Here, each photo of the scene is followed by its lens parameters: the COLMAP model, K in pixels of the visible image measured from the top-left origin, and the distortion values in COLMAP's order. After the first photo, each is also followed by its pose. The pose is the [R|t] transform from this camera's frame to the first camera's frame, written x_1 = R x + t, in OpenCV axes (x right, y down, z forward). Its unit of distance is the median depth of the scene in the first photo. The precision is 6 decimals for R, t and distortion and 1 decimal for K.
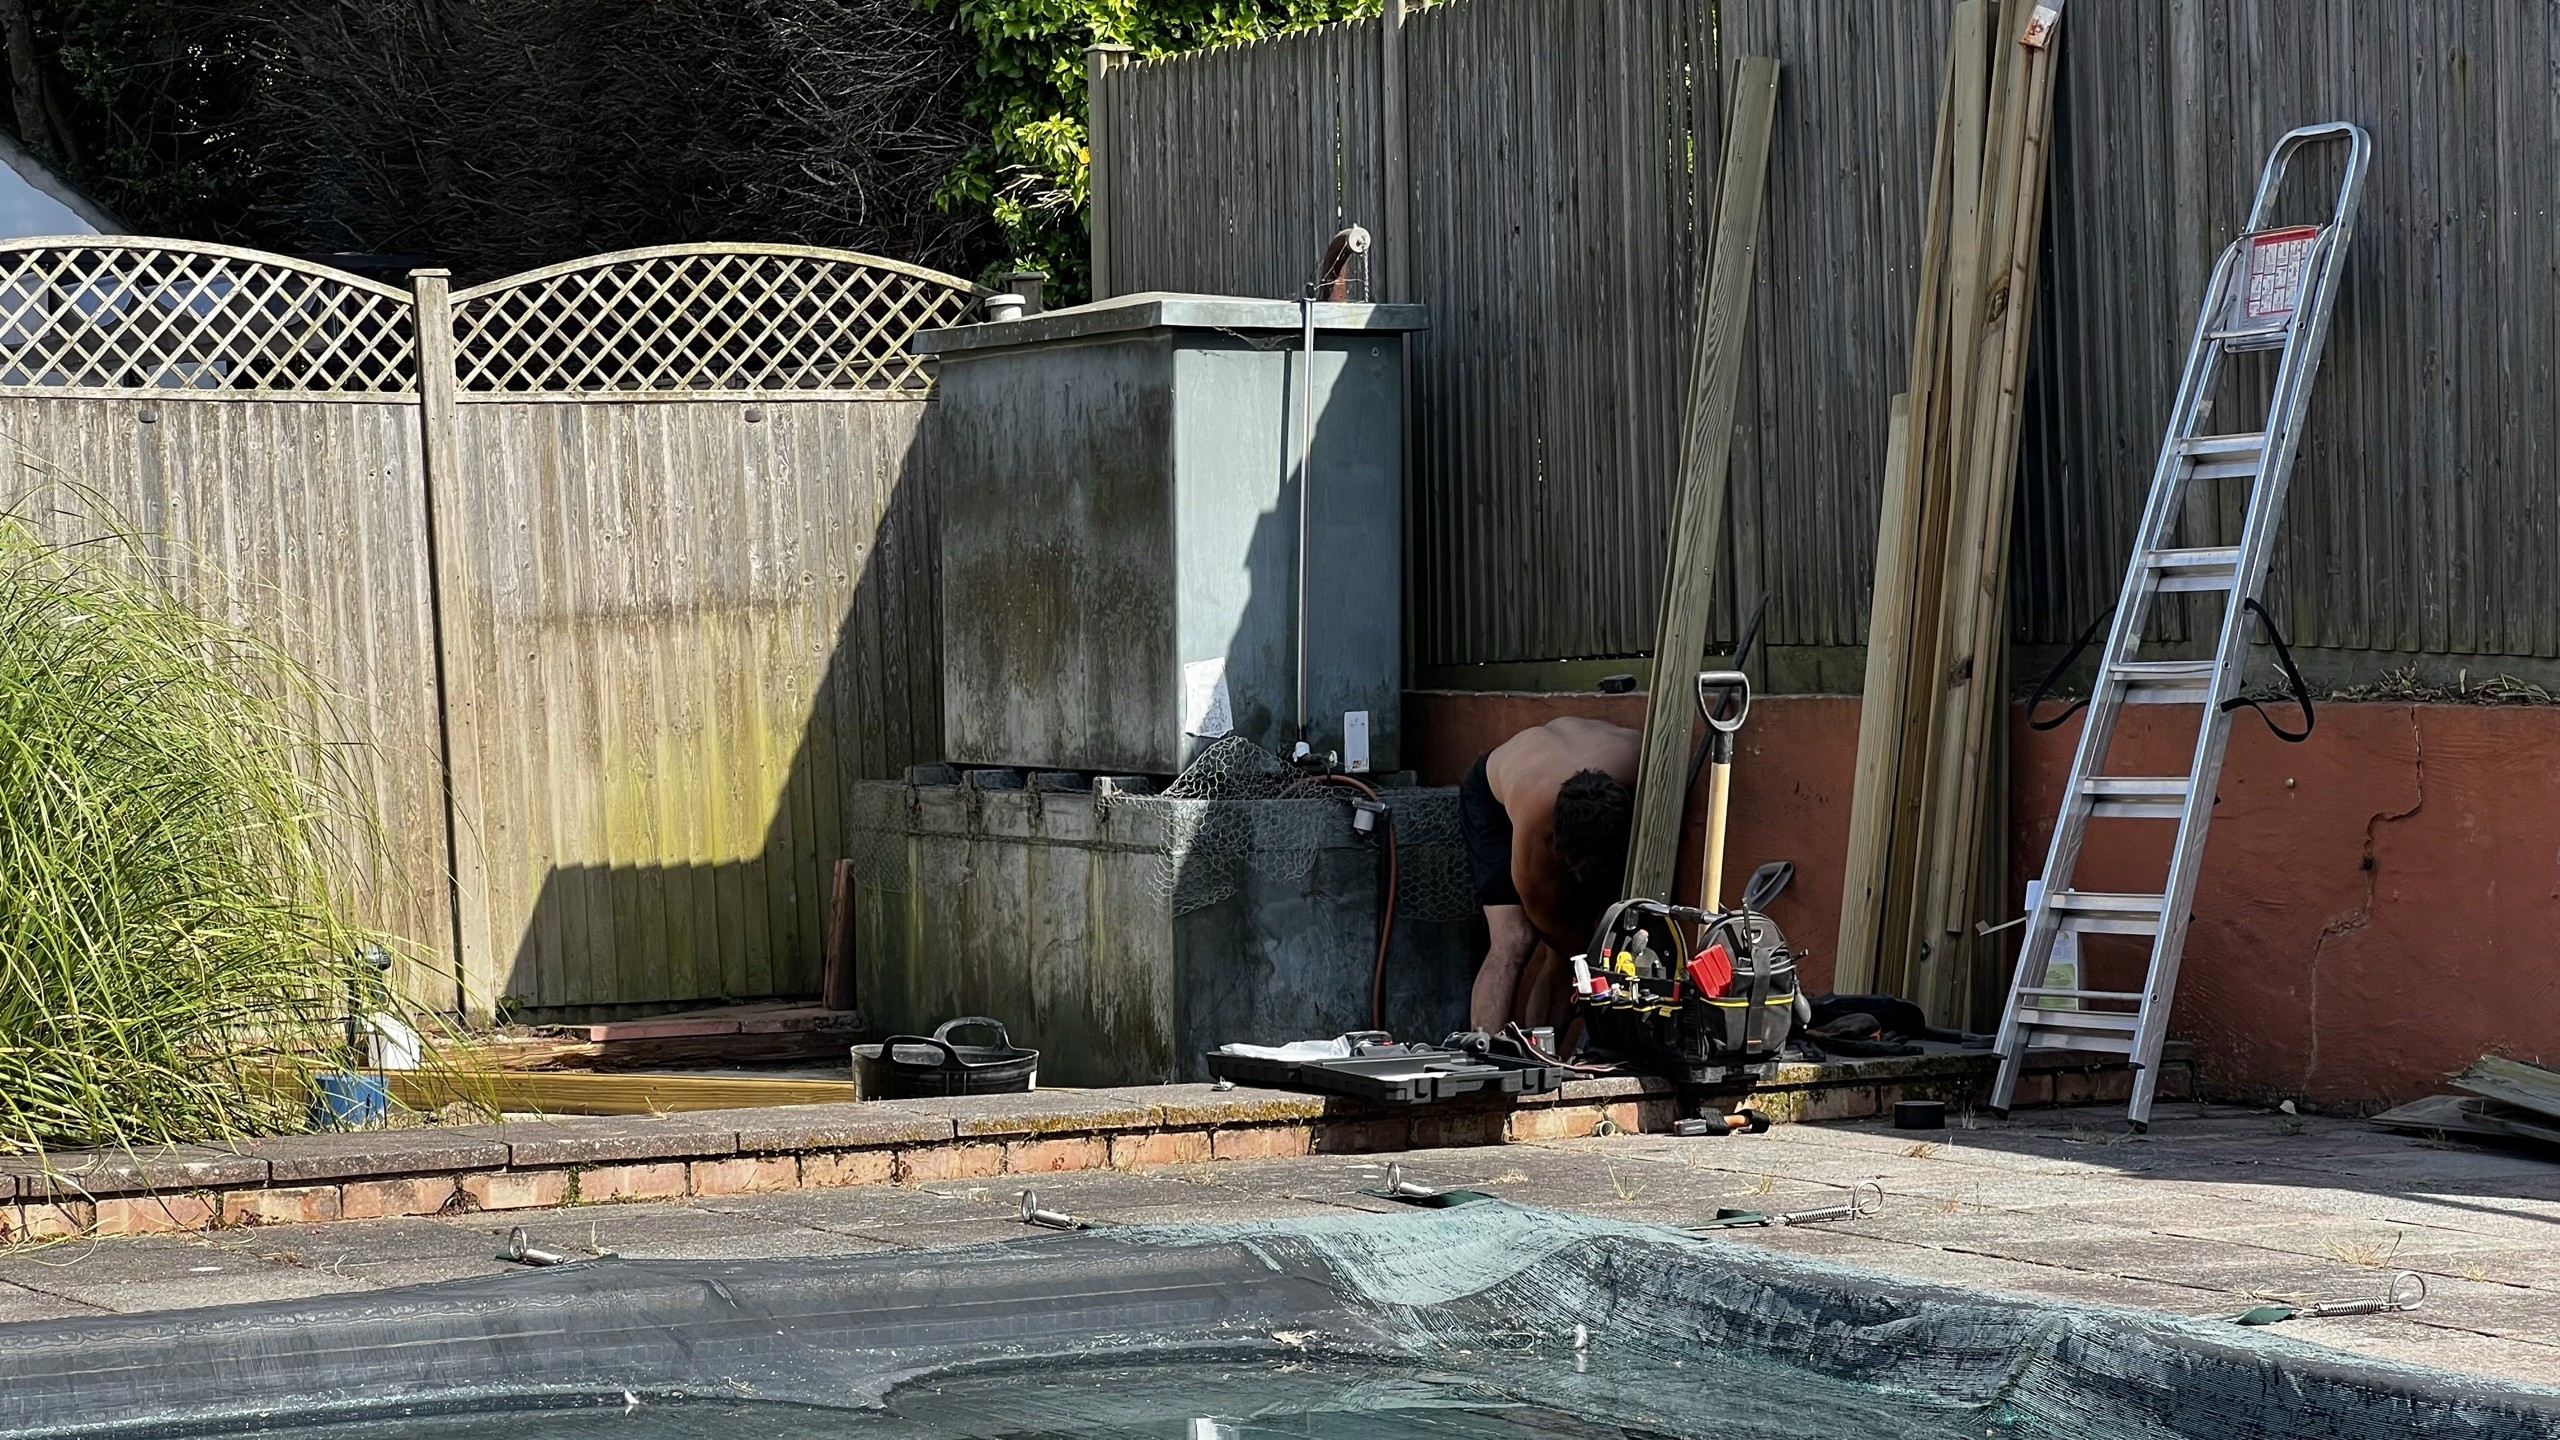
lens RADIAL K [[5657.5, 0, 1276.2], [0, 5657.5, 659.4], [0, 0, 1]] dist [-0.022000, 3.372248]
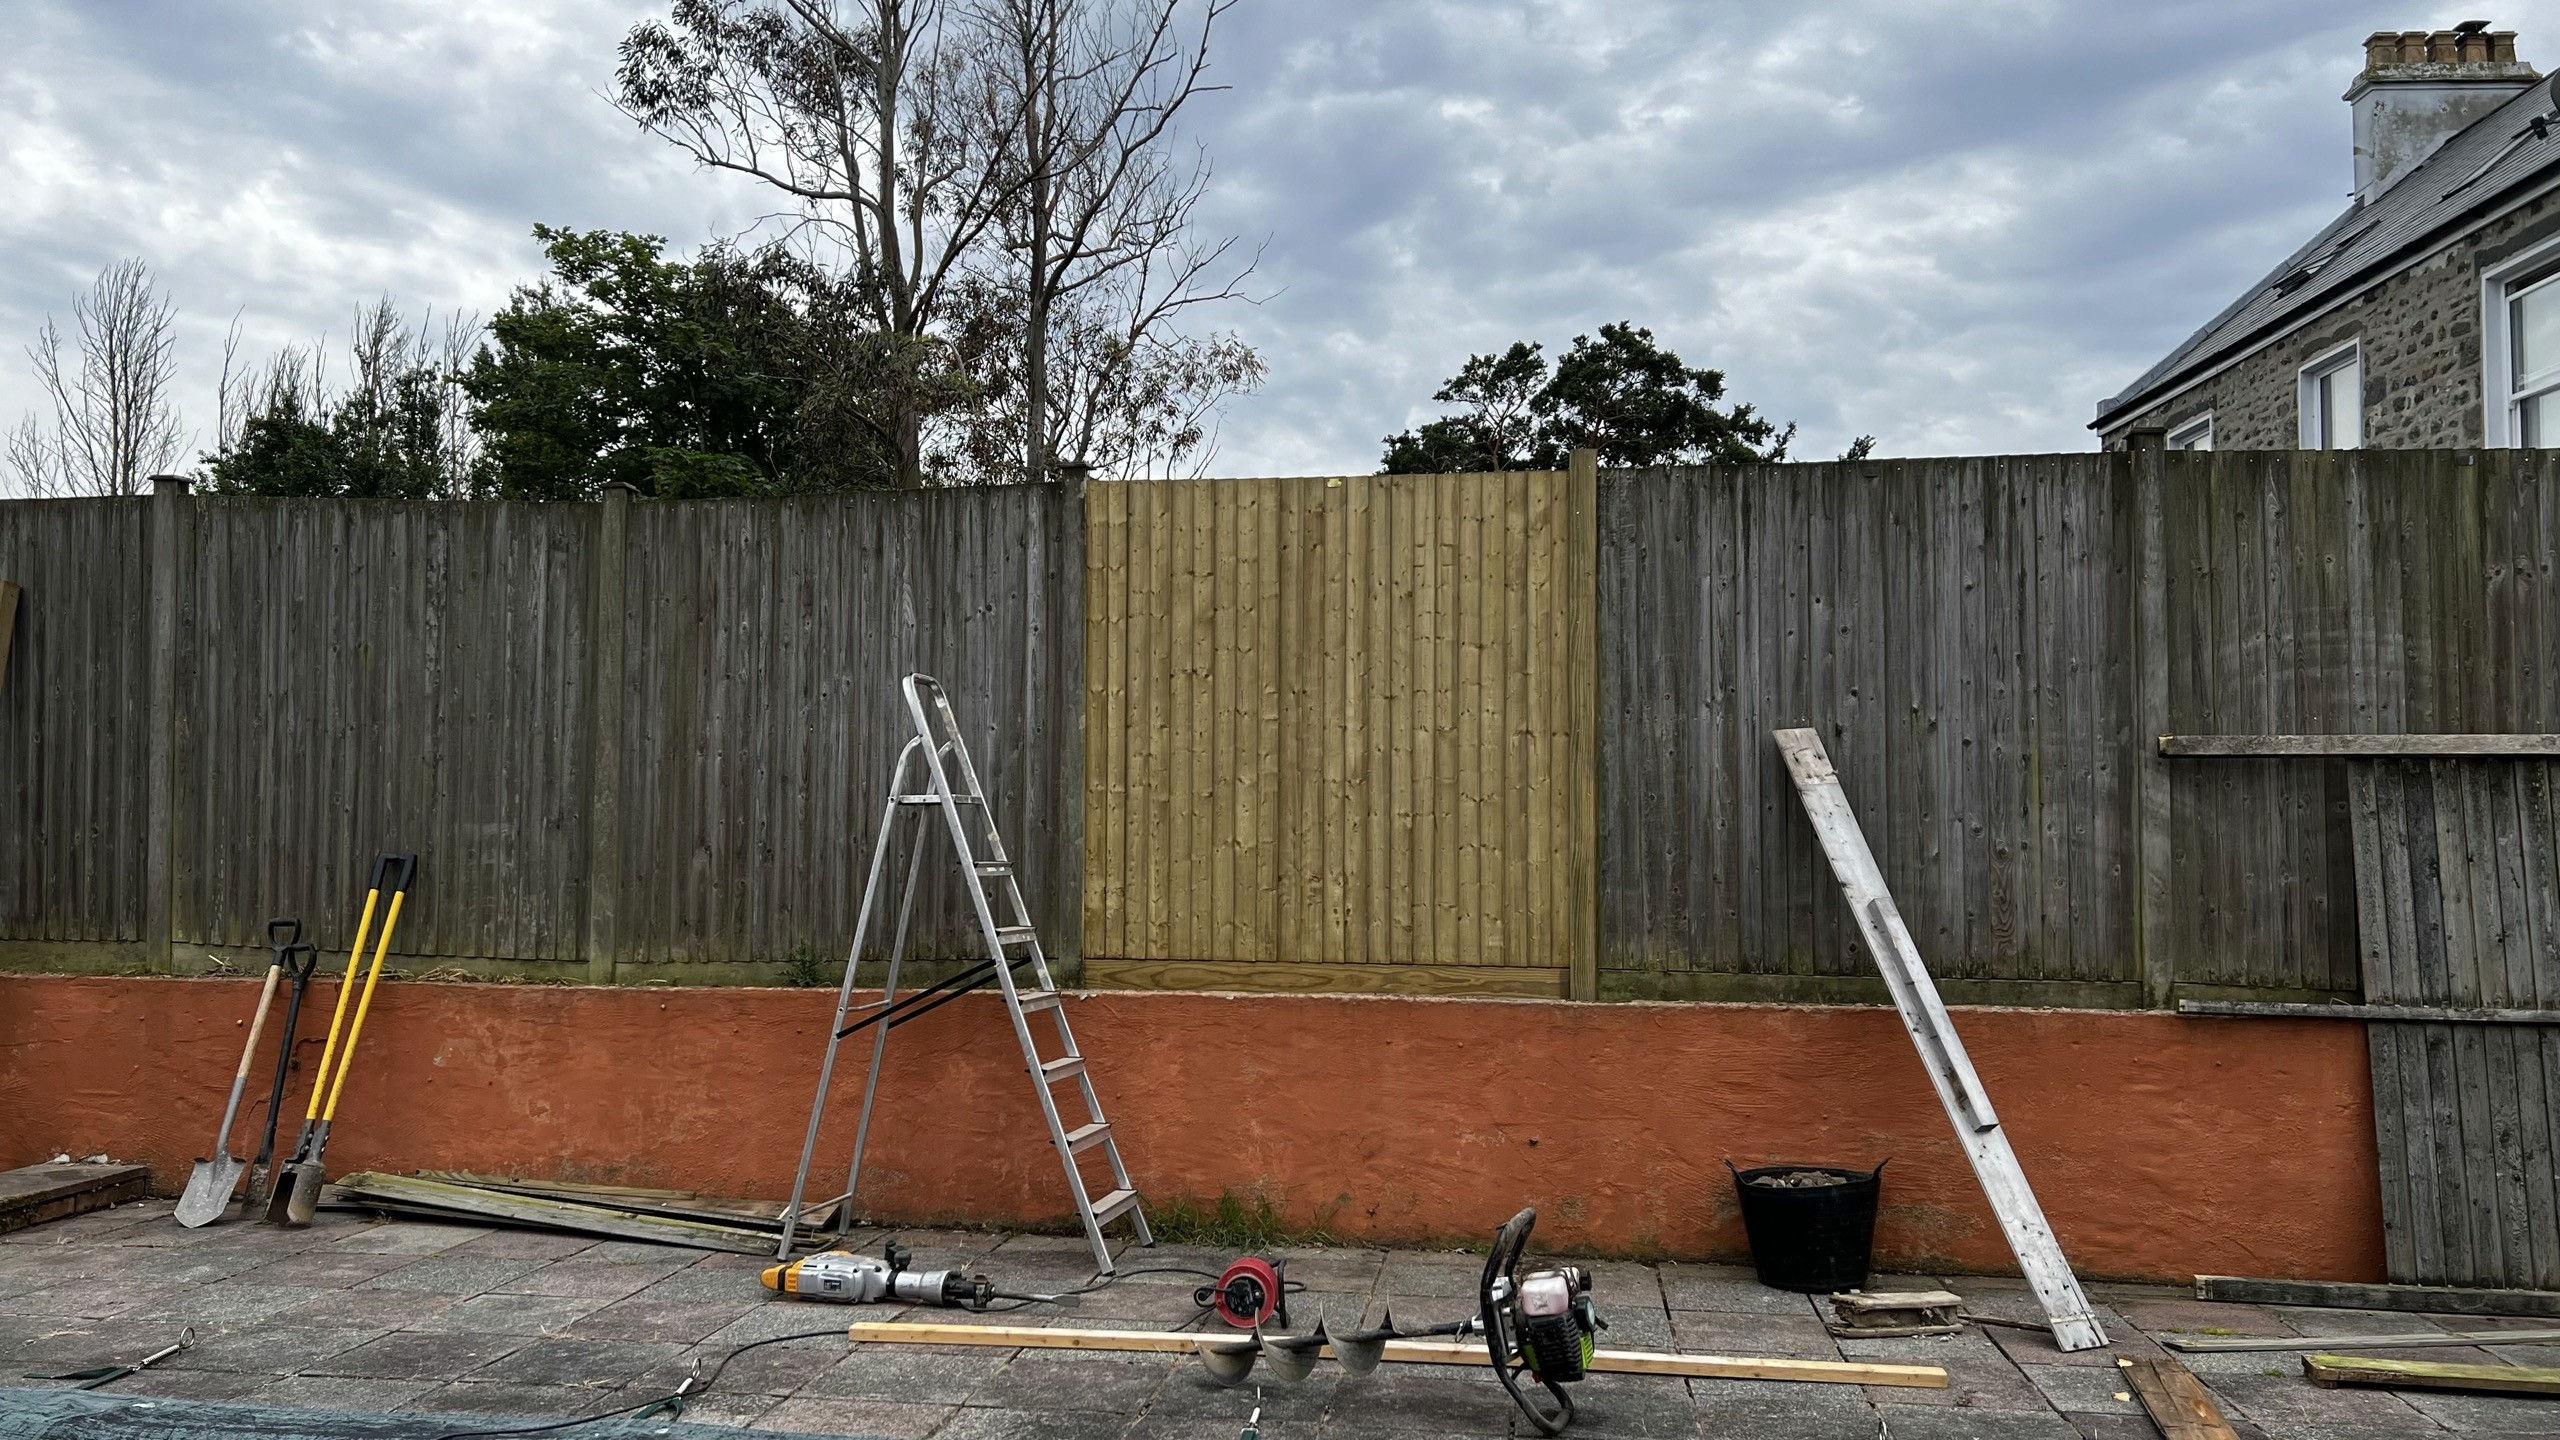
lens RADIAL K [[1888.7, 0, 1293.4], [0, 1888.7, 717.8], [0, 0, 1]] dist [0.076546, -0.088163]
pose [[0.600292, 0.063510, 0.797256, -0.107905], [-0.008626, 0.997298, -0.072950, -0.031088], [-0.799735, 0.036915, 0.599218, 0.305475]]
